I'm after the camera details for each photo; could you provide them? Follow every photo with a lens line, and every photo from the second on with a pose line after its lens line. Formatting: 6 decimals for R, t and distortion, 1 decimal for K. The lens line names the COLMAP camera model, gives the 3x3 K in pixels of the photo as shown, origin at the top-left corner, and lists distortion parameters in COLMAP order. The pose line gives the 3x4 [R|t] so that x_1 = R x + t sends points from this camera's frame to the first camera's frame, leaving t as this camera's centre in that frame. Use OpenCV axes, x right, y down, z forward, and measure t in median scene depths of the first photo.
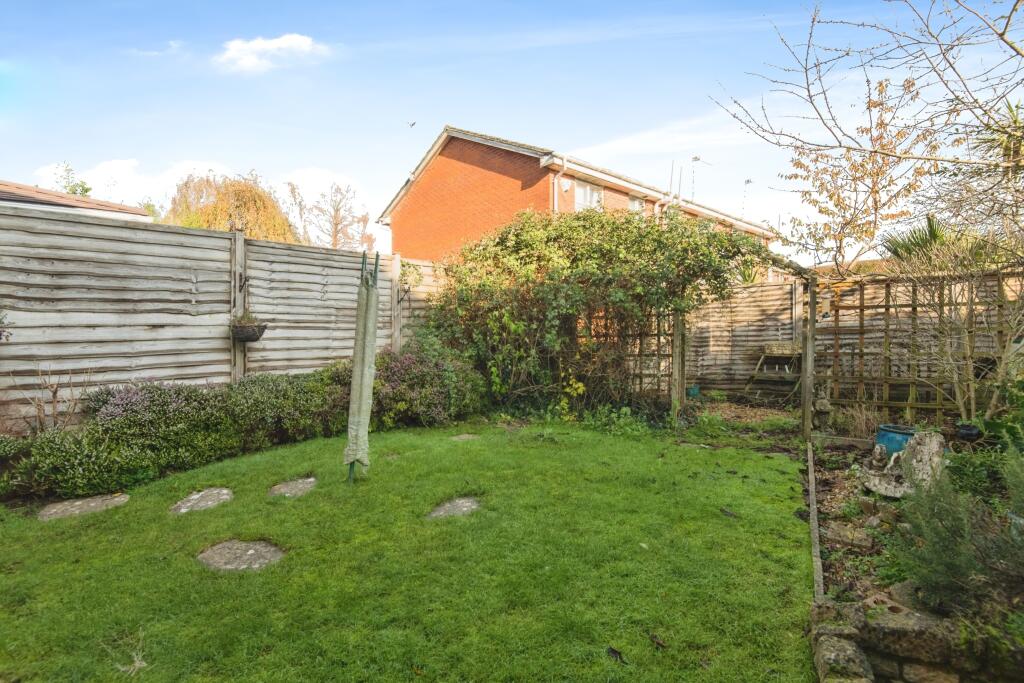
lens RADIAL K [[491.4, 0, 510.9], [0, 491.4, 347.4], [0, 0, 1]] dist [0.000815, 0.000350]
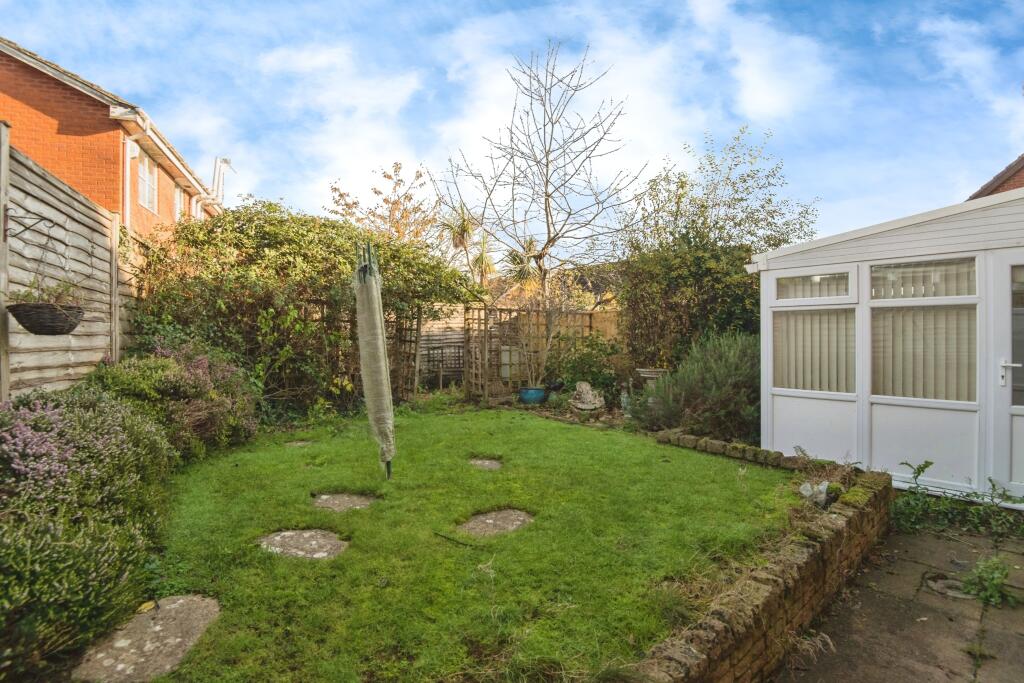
lens RADIAL K [[491.4, 0, 508.9], [0, 491.4, 340.4], [0, 0, 1]] dist [0.000815, 0.000350]
pose [[0.363553, 0.001655, 0.931572, -0.782832], [0.029261, 0.999485, -0.013195, 0.015441], [-0.931114, 0.032056, 0.363317, 0.282154]]
